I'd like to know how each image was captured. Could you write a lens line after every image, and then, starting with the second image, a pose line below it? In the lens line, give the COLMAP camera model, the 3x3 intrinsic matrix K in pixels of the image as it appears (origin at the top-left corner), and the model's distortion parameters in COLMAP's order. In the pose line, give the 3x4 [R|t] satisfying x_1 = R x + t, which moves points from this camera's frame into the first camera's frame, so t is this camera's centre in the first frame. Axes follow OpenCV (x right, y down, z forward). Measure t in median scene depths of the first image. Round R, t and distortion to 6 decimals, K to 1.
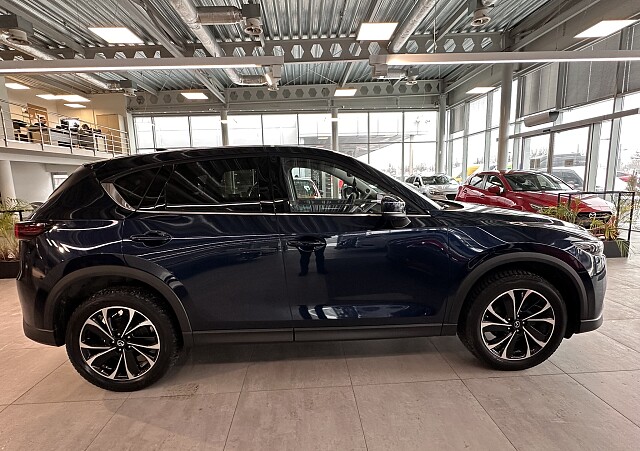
lens RADIAL K [[323.9, 0, 317.5], [0, 323.9, 225.2], [0, 0, 1]] dist [-0.001579, -0.000129]
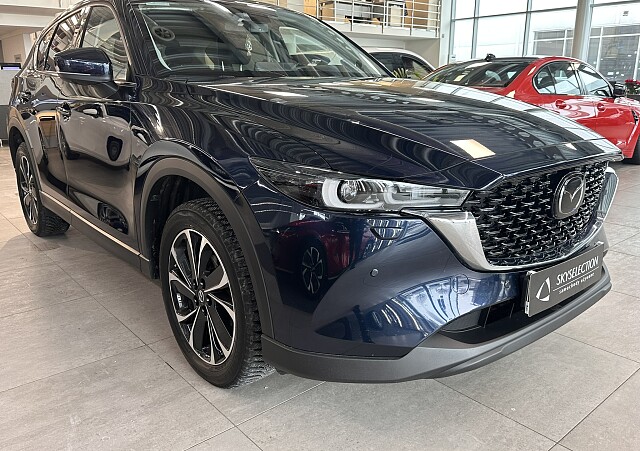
lens RADIAL K [[526.5, 0, 319.7], [0, 526.5, 226.0], [0, 0, 1]] dist [-0.007947, 0.000339]
pose [[0.613627, 0.231521, -0.754891, 0.277486], [-0.124396, 0.972453, 0.197129, -0.000685], [0.779736, -0.027058, 0.625524, 0.123430]]
